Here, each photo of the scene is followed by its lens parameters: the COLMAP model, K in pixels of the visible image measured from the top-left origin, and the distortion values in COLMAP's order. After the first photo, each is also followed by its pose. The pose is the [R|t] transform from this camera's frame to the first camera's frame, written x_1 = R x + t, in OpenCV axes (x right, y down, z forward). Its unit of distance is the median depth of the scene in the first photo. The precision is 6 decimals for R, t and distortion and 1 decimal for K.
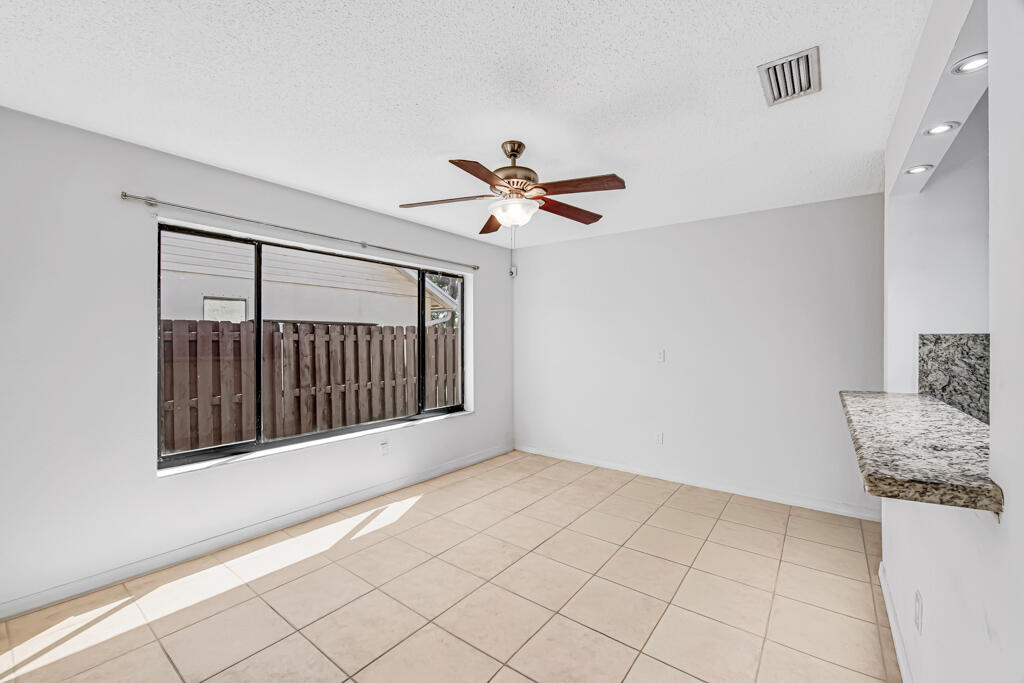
lens RADIAL K [[415.6, 0, 499.4], [0, 415.6, 342.0], [0, 0, 1]] dist [-0.013817, -0.000318]
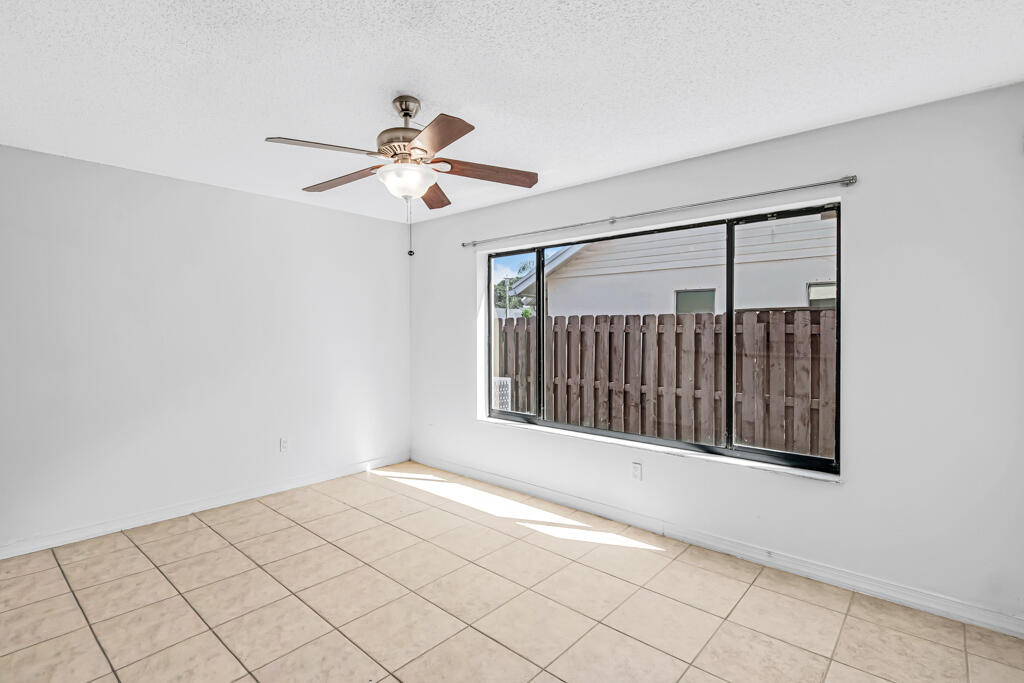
lens RADIAL K [[479.1, 0, 506.0], [0, 479.1, 349.0], [0, 0, 1]] dist [-0.019212, 0.000443]
pose [[-0.061952, 0.035469, -0.997449, 0.616530], [-0.008247, 0.999316, 0.036048, -0.004093], [0.998045, 0.010459, -0.061617, 0.775360]]
